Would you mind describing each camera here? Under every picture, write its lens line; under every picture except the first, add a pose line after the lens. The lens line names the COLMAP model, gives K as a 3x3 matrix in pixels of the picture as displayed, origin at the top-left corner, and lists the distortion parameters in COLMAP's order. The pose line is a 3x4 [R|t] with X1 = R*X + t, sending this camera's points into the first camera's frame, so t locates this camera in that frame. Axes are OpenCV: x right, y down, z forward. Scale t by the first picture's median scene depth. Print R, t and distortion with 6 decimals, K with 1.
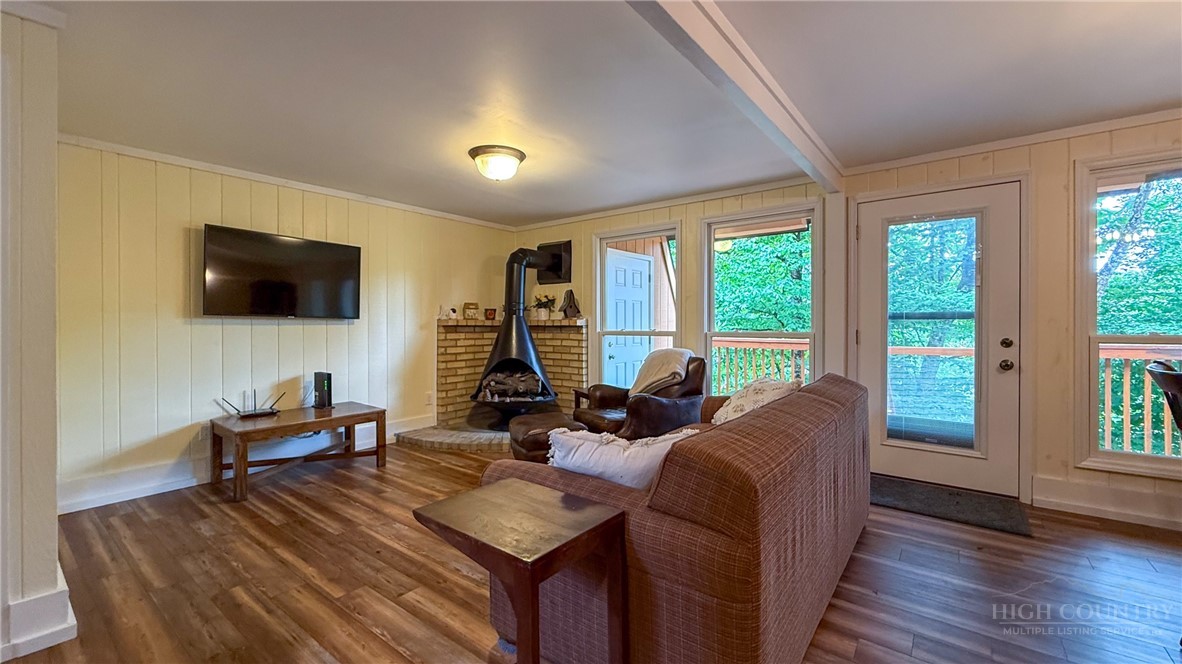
lens RADIAL K [[502.1, 0, 556.4], [0, 502.1, 318.7], [0, 0, 1]] dist [-0.008513, 0.002009]
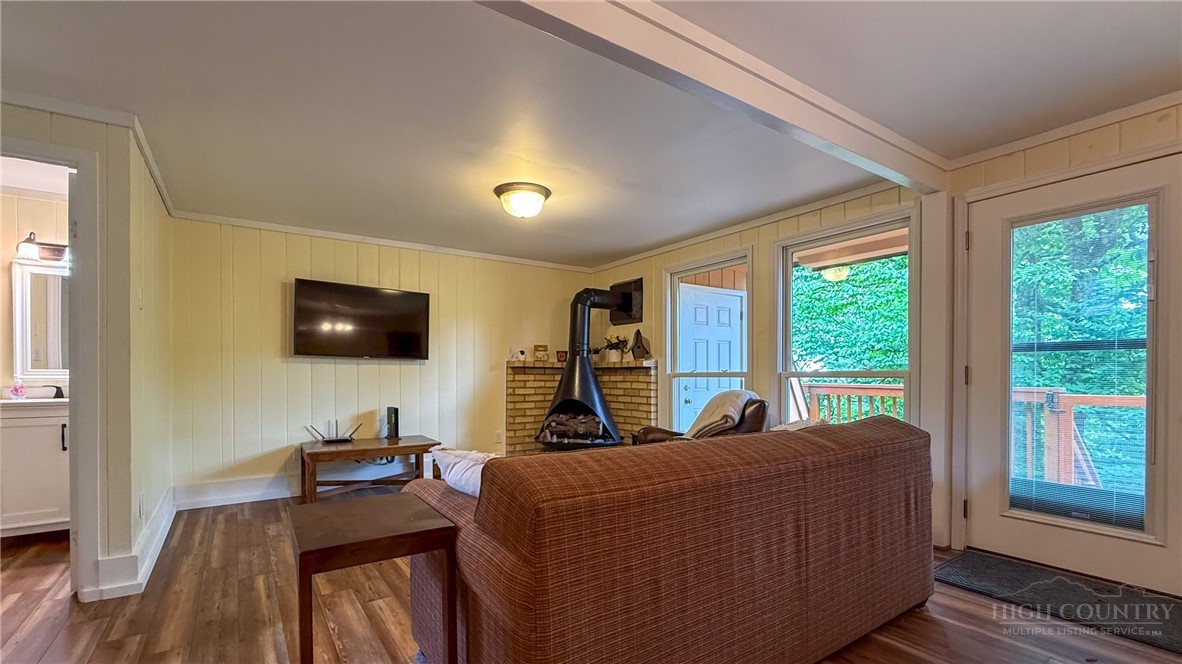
lens RADIAL K [[502.1, 0, 543.1], [0, 502.1, 378.5], [0, 0, 1]] dist [-0.008513, 0.002009]
pose [[0.947875, 0.003721, -0.318620, 0.222887], [0.001074, 0.999889, 0.014871, 0.029320], [0.318640, -0.014438, 0.947766, 0.051184]]
